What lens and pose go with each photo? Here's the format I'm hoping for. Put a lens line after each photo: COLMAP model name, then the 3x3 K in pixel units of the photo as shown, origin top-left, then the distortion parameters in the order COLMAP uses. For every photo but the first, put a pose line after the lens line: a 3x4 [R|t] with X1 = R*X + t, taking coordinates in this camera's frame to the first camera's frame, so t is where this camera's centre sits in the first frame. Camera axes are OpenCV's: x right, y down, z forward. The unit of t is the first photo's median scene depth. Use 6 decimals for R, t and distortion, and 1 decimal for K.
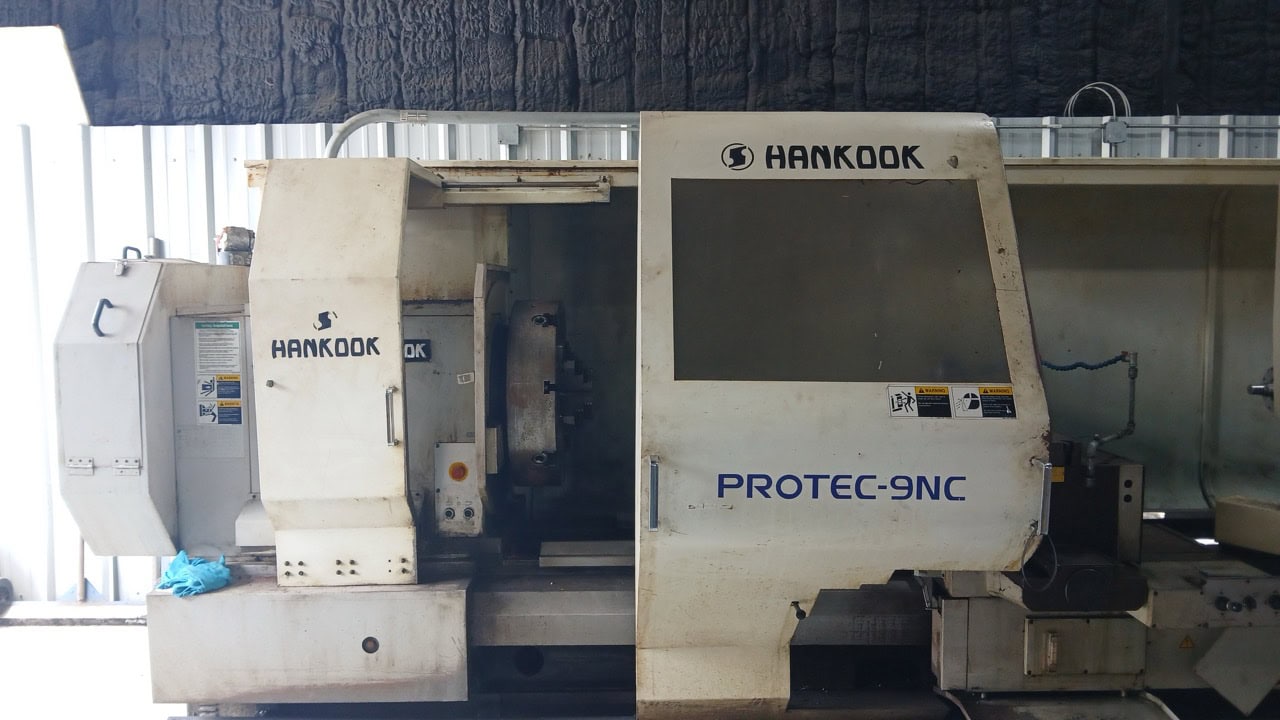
lens RADIAL K [[1003.1, 0, 627.2], [0, 1003.1, 361.5], [0, 0, 1]] dist [0.070261, -0.152161]
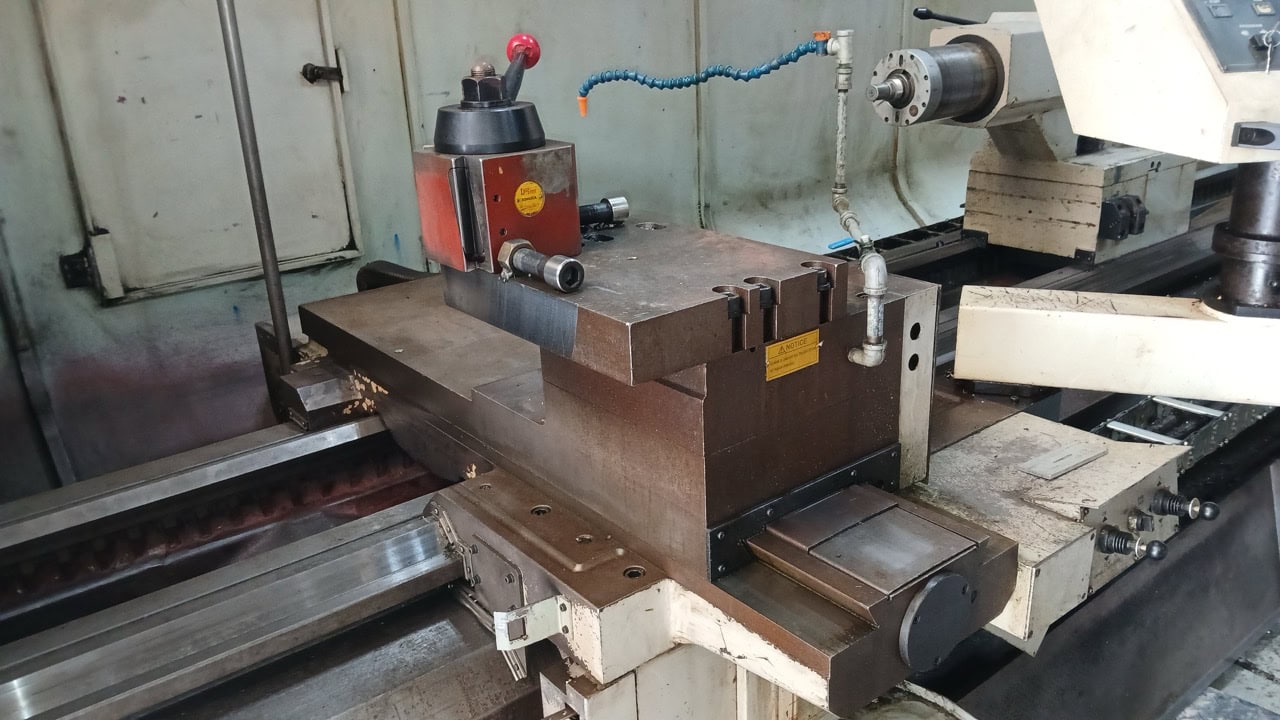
lens RADIAL K [[1003.1, 0, 638.3], [0, 1003.1, 358.1], [0, 0, 1]] dist [0.070261, -0.152161]
pose [[0.786713, -0.240453, 0.568564, 0.229548], [0.086848, 0.954972, 0.283699, -0.016411], [-0.611179, -0.173811, 0.772172, 1.271772]]
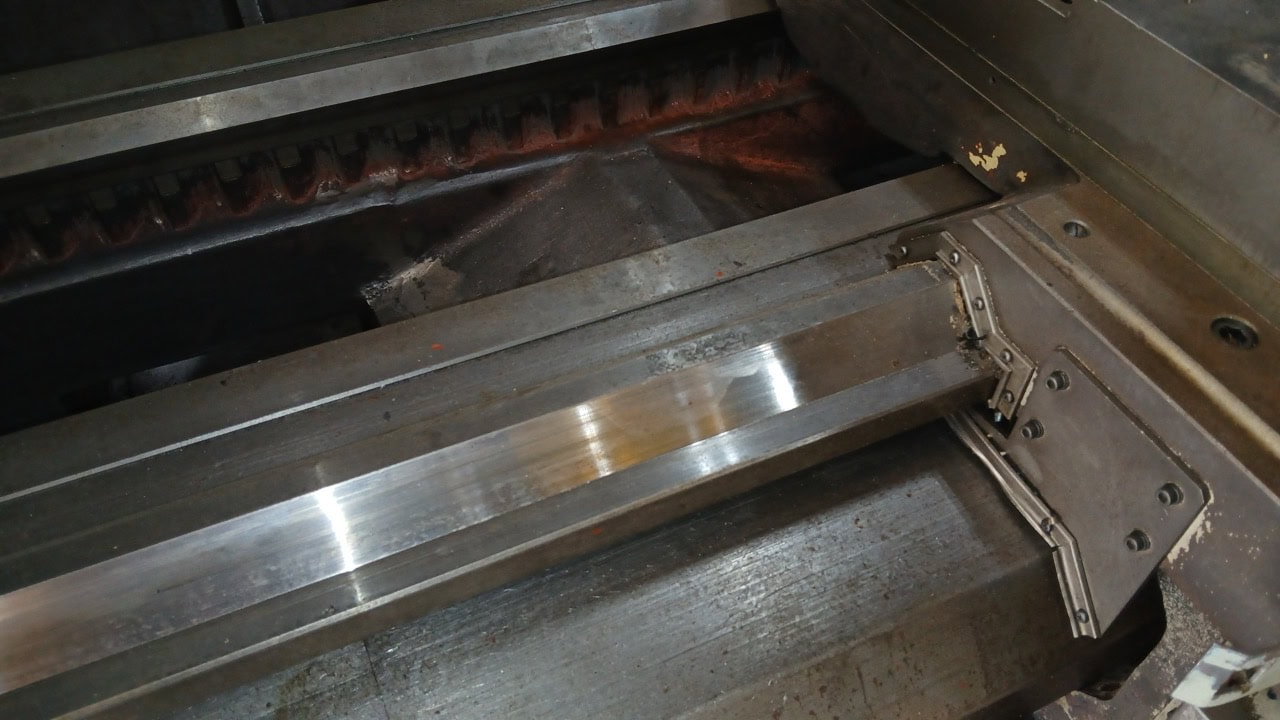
lens RADIAL K [[1003.1, 0, 645.3], [0, 1003.1, 373.3], [0, 0, 1]] dist [0.070261, -0.152161]
pose [[0.902586, -0.291354, 0.316940, 0.297174], [-0.001887, 0.733513, 0.679672, 0.098287], [-0.430505, -0.614061, 0.661509, 1.789239]]
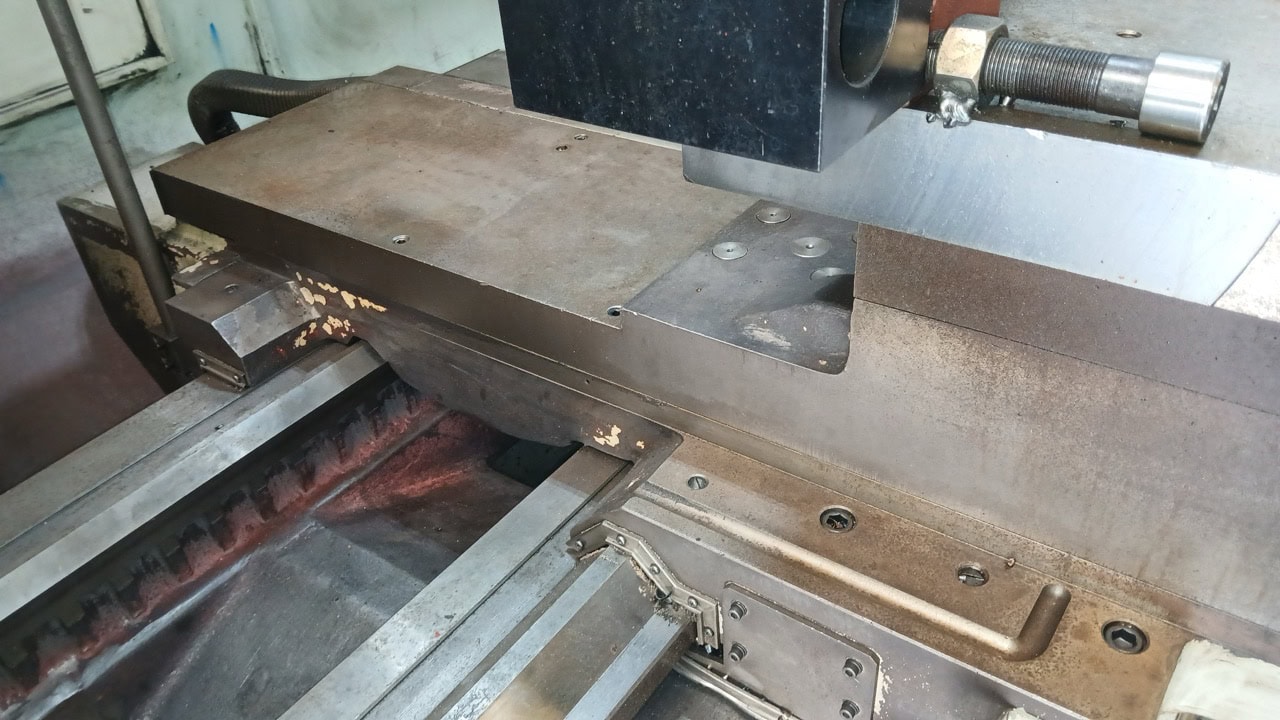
lens RADIAL K [[1003.1, 0, 643.0], [0, 1003.1, 364.0], [0, 0, 1]] dist [0.070261, -0.152161]
pose [[0.585273, -0.492680, 0.643989, 0.289882], [0.126493, 0.839983, 0.527663, 0.014171], [-0.800909, -0.227366, 0.553940, 1.776999]]
